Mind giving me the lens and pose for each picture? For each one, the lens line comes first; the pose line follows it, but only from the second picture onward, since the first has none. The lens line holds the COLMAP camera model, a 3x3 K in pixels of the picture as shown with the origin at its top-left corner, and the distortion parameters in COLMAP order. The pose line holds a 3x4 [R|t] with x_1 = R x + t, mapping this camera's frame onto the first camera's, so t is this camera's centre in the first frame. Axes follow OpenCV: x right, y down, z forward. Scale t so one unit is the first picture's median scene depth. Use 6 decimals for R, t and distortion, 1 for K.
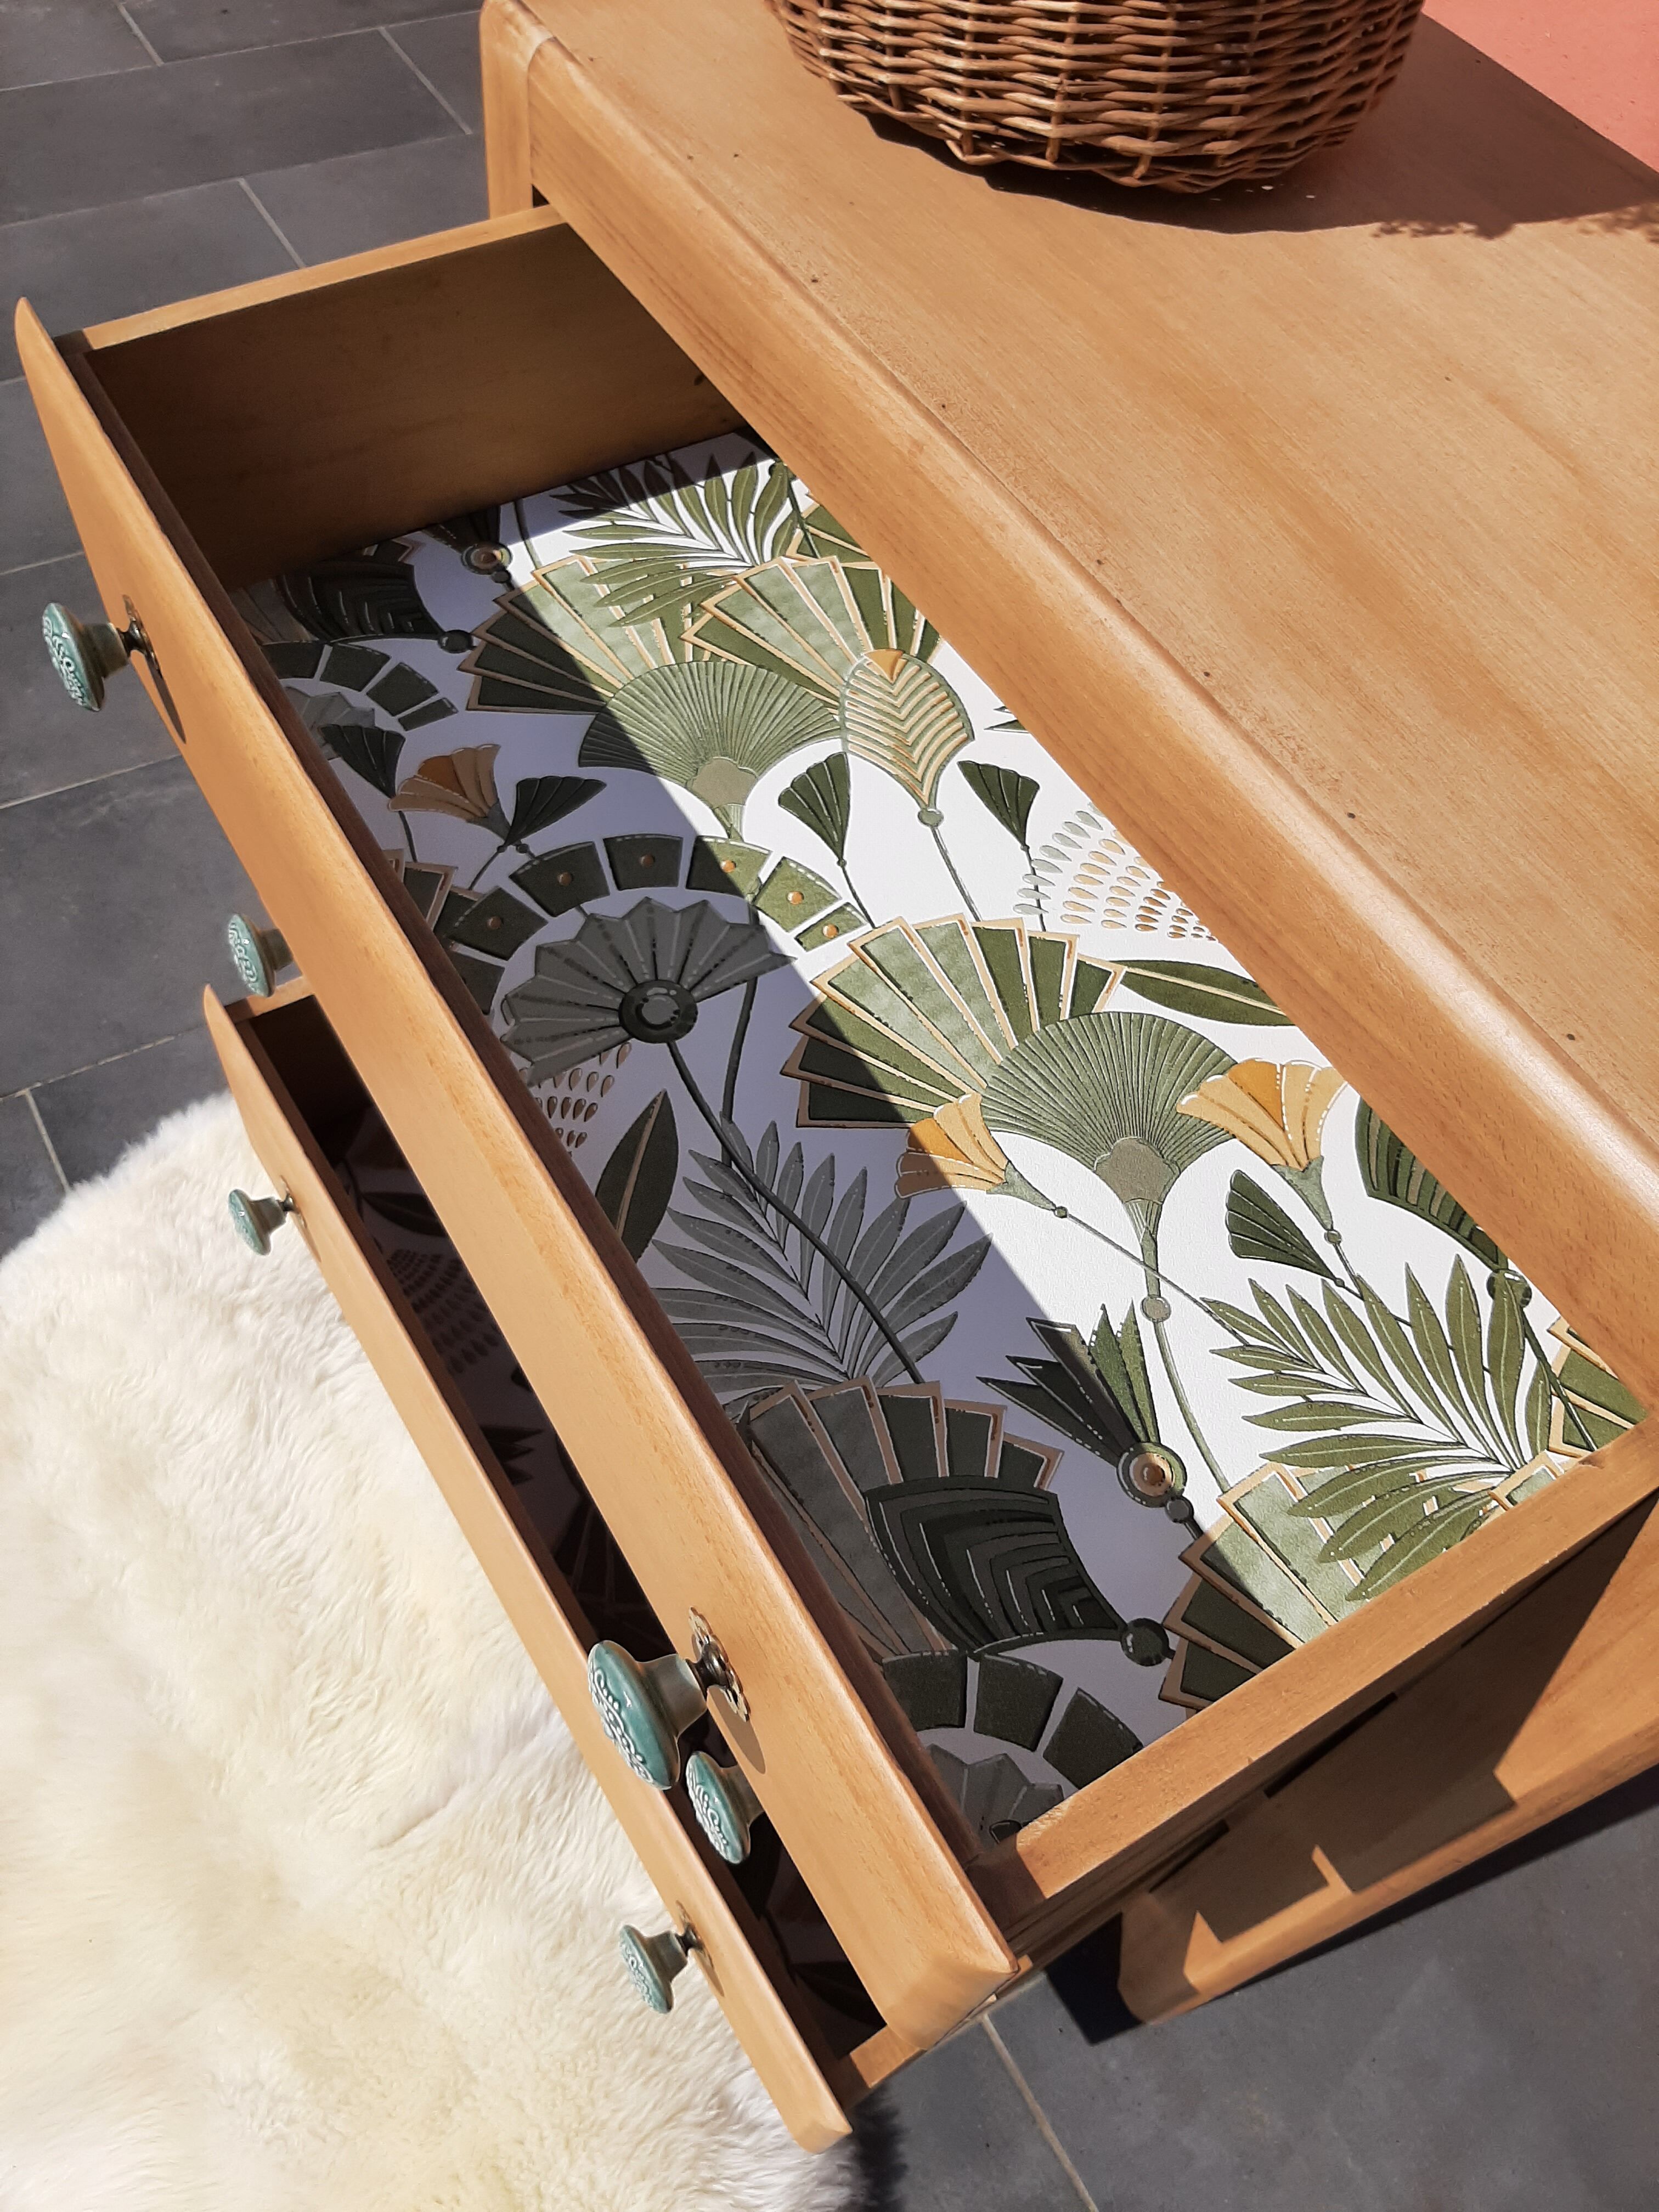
lens RADIAL K [[1742.2, 0, 829.6], [0, 1742.2, 1101.8], [0, 0, 1]] dist [0.095465, -0.197893]
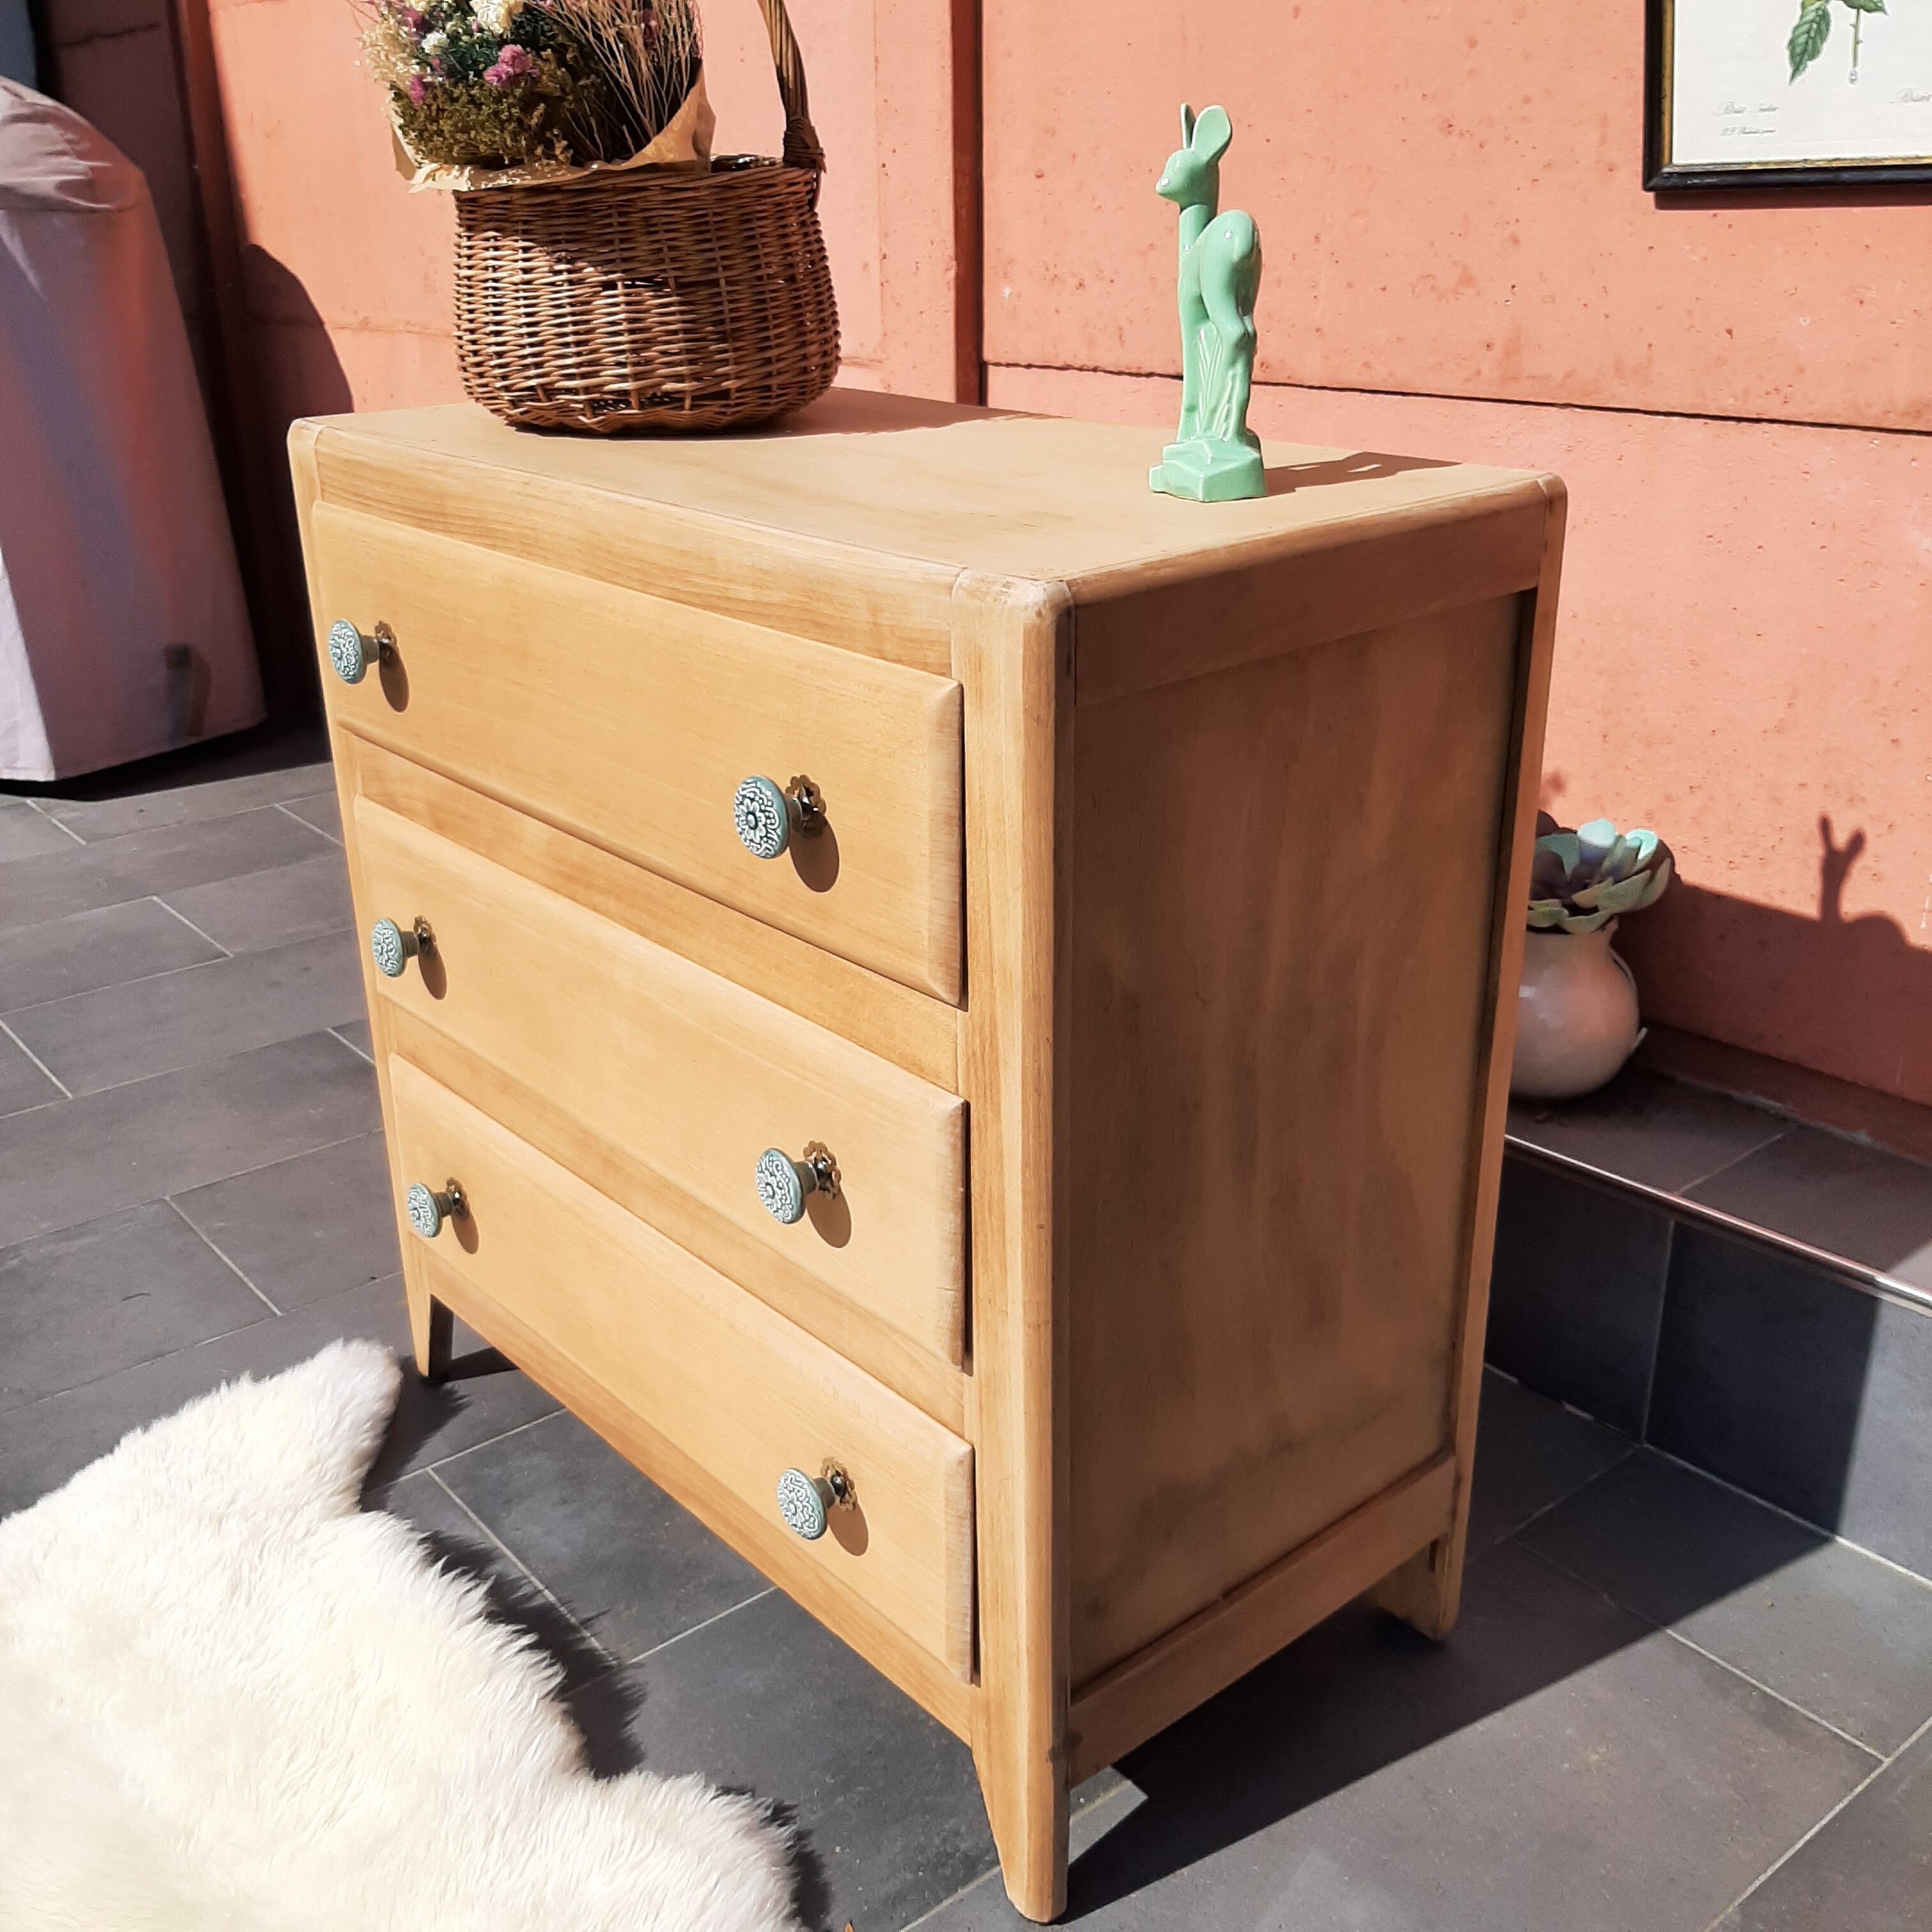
lens RADIAL K [[1949.1, 0, 943.4], [0, 1949.1, 958.5], [0, 0, 1]] dist [0.054193, -0.119559]
pose [[0.984146, -0.156360, 0.083718, 0.164429], [0.176873, 0.830215, -0.528639, 0.966852], [0.013154, 0.535066, 0.844708, -0.351491]]
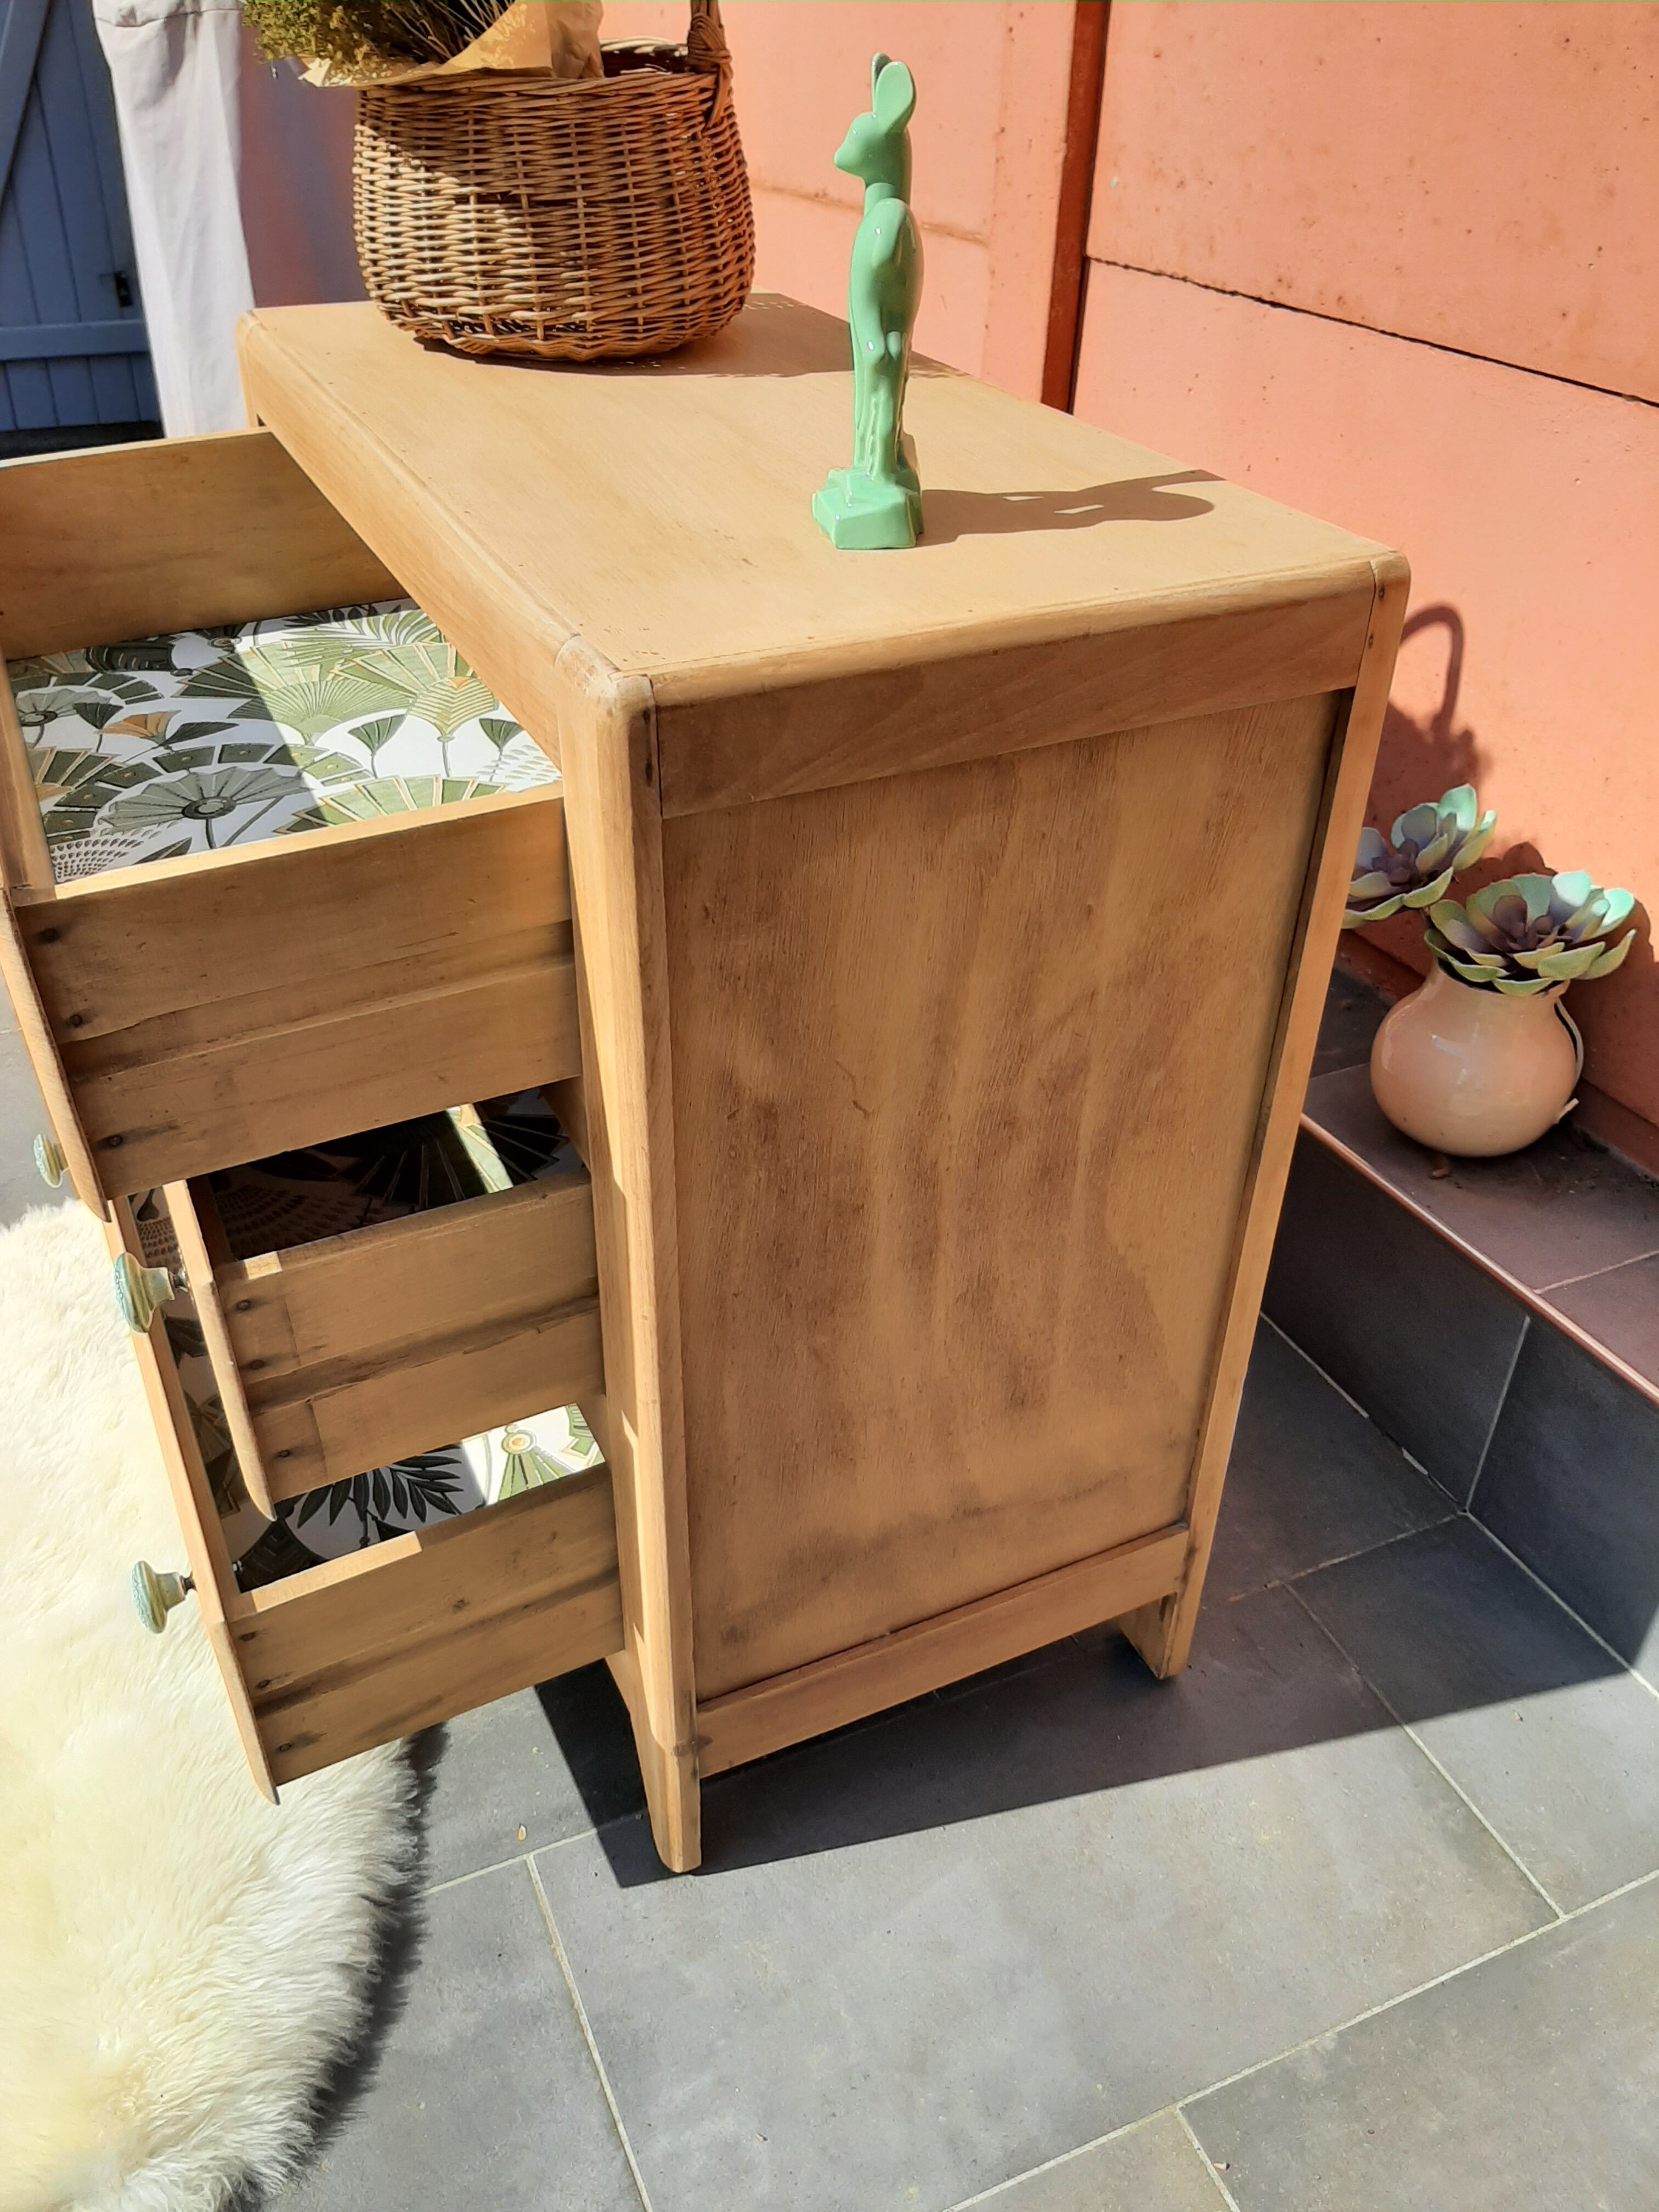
lens RADIAL K [[1702.4, 0, 836.4], [0, 1702.4, 1110.9], [0, 0, 1]] dist [0.096881, -0.172998]
pose [[0.991747, -0.000394, -0.128211, 0.613082], [-0.045888, 0.932661, -0.357823, 0.681559], [0.119719, 0.360753, 0.924946, -0.207597]]
